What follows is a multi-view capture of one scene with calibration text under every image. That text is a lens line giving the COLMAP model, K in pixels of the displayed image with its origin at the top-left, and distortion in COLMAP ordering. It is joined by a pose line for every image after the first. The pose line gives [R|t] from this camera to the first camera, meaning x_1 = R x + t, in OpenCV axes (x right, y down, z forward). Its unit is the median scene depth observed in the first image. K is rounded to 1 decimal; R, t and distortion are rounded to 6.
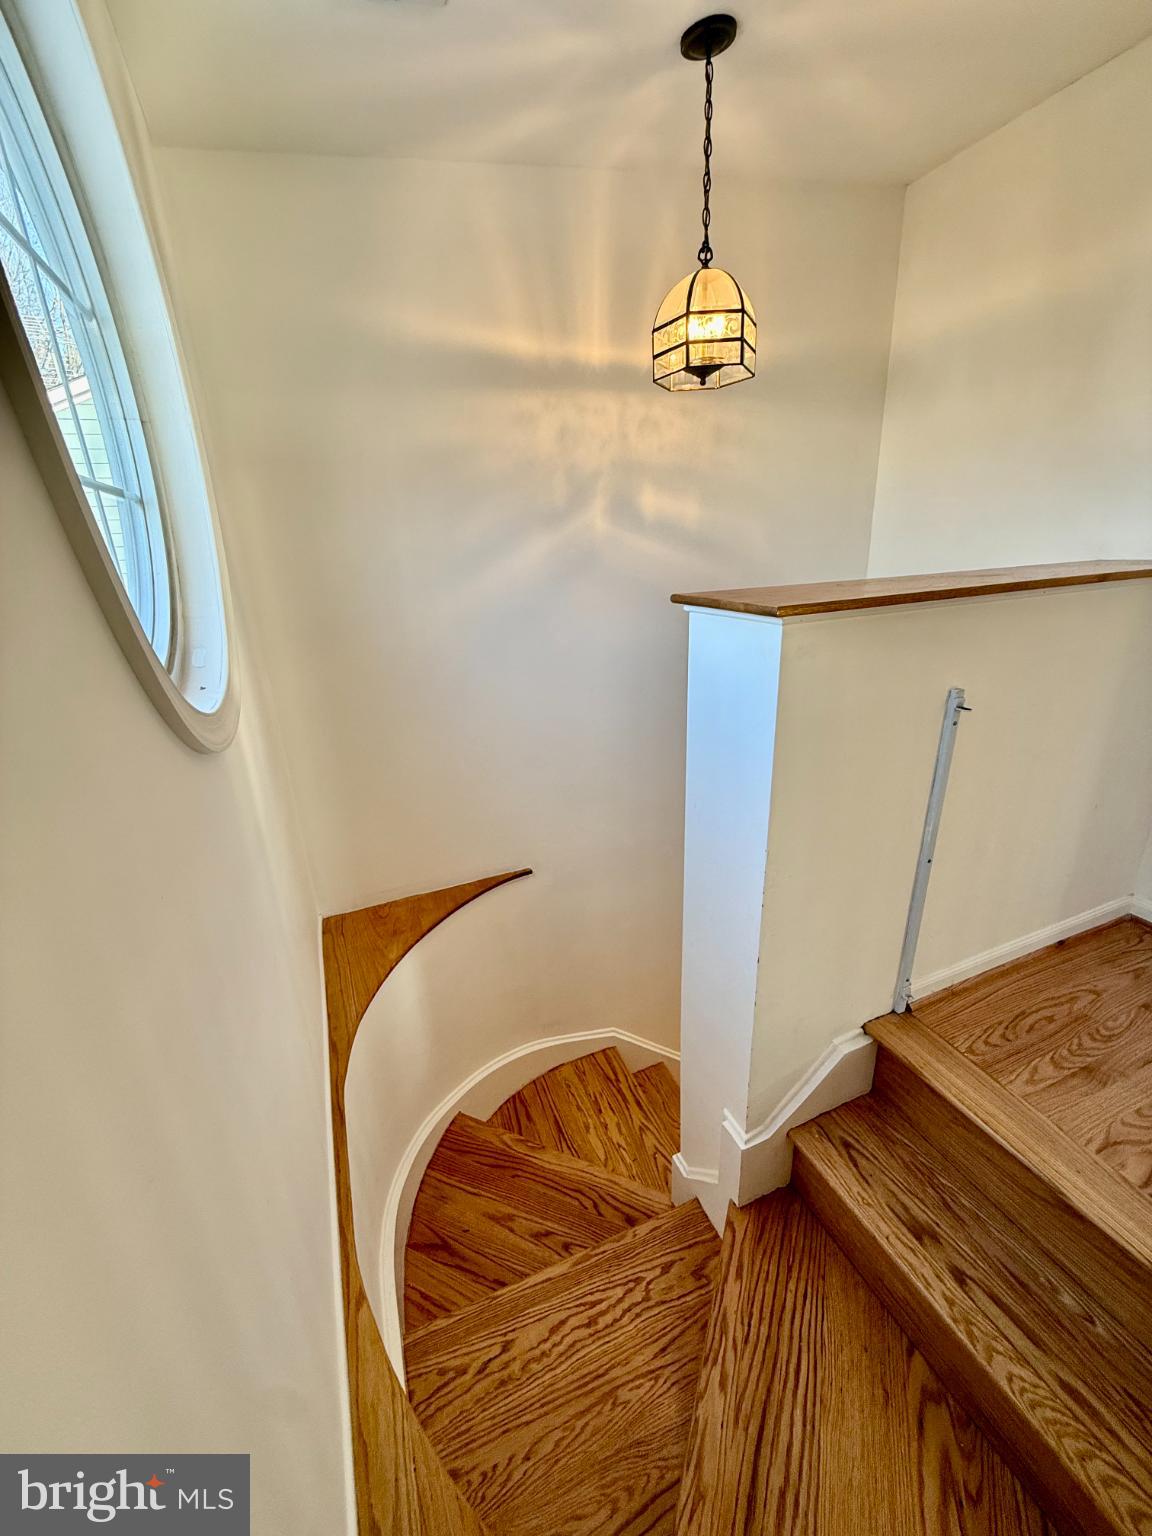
lens RADIAL K [[614.5, 0, 576.1], [0, 614.5, 765.2], [0, 0, 1]] dist [-0.004408, 0.001118]
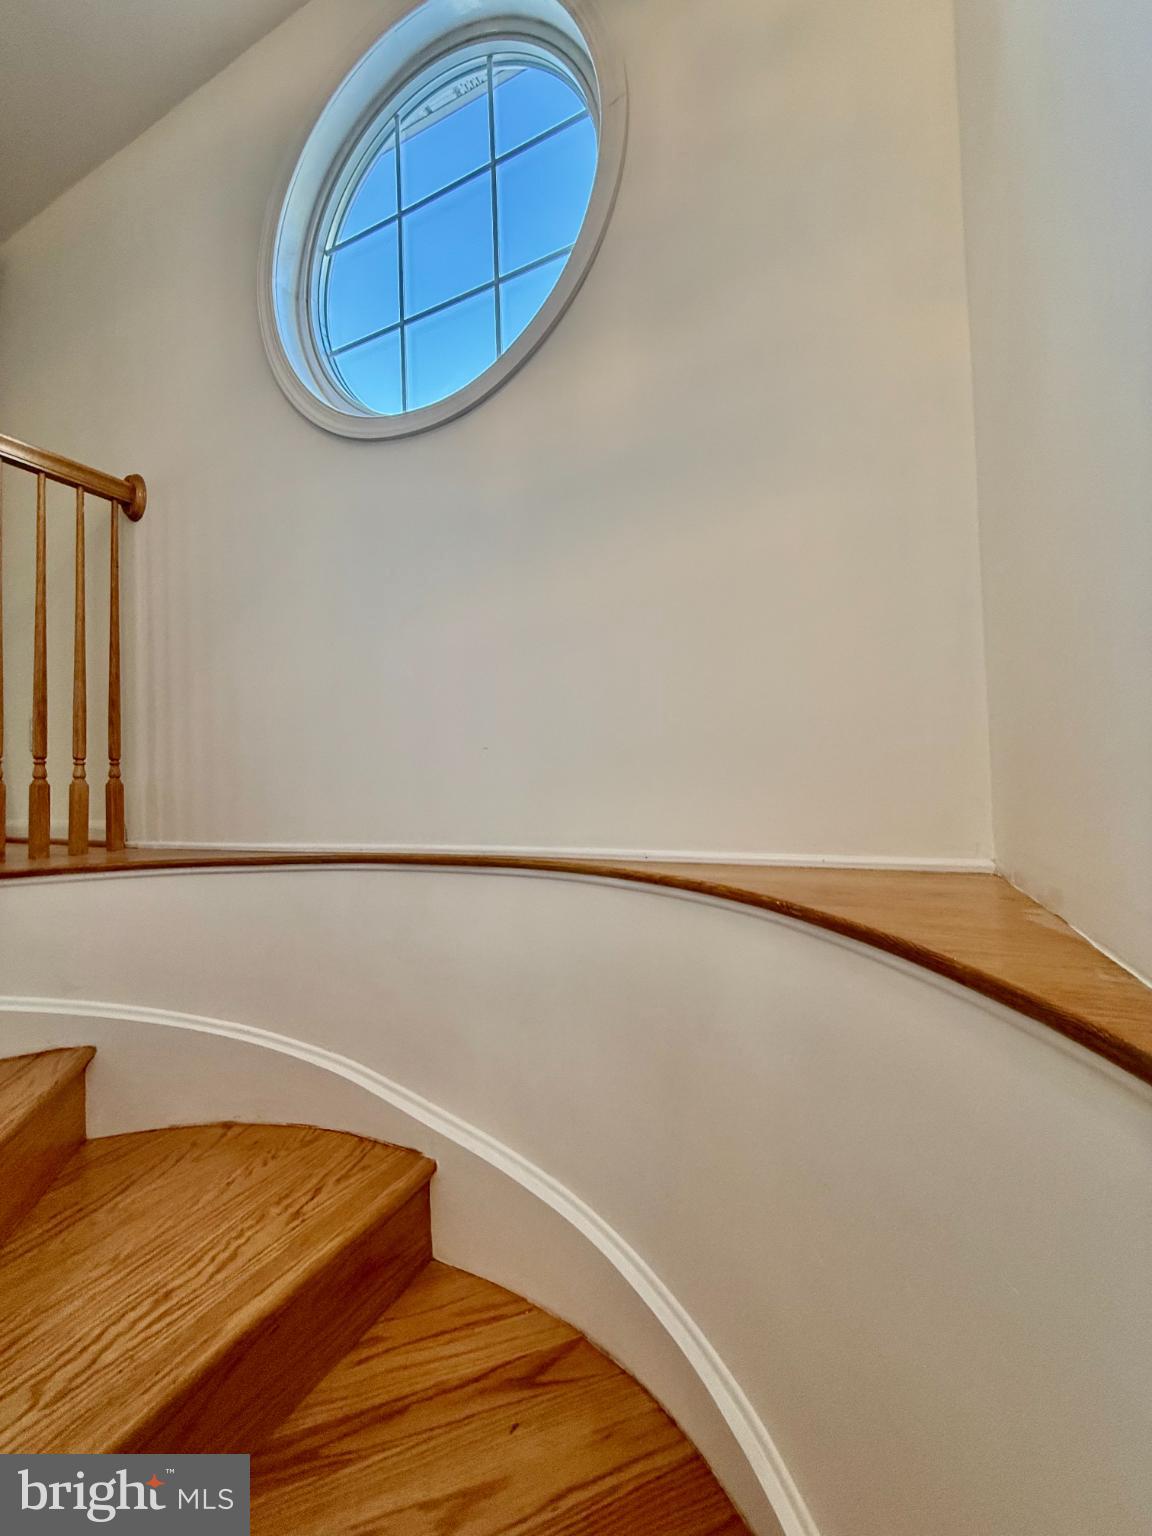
lens RADIAL K [[614.5, 0, 579.7], [0, 614.5, 763.4], [0, 0, 1]] dist [-0.004408, 0.001118]
pose [[-0.742669, 0.039971, -0.668465, 0.103892], [-0.174879, 0.952002, 0.251217, 0.168252], [0.646422, 0.303471, -0.700032, 1.522570]]
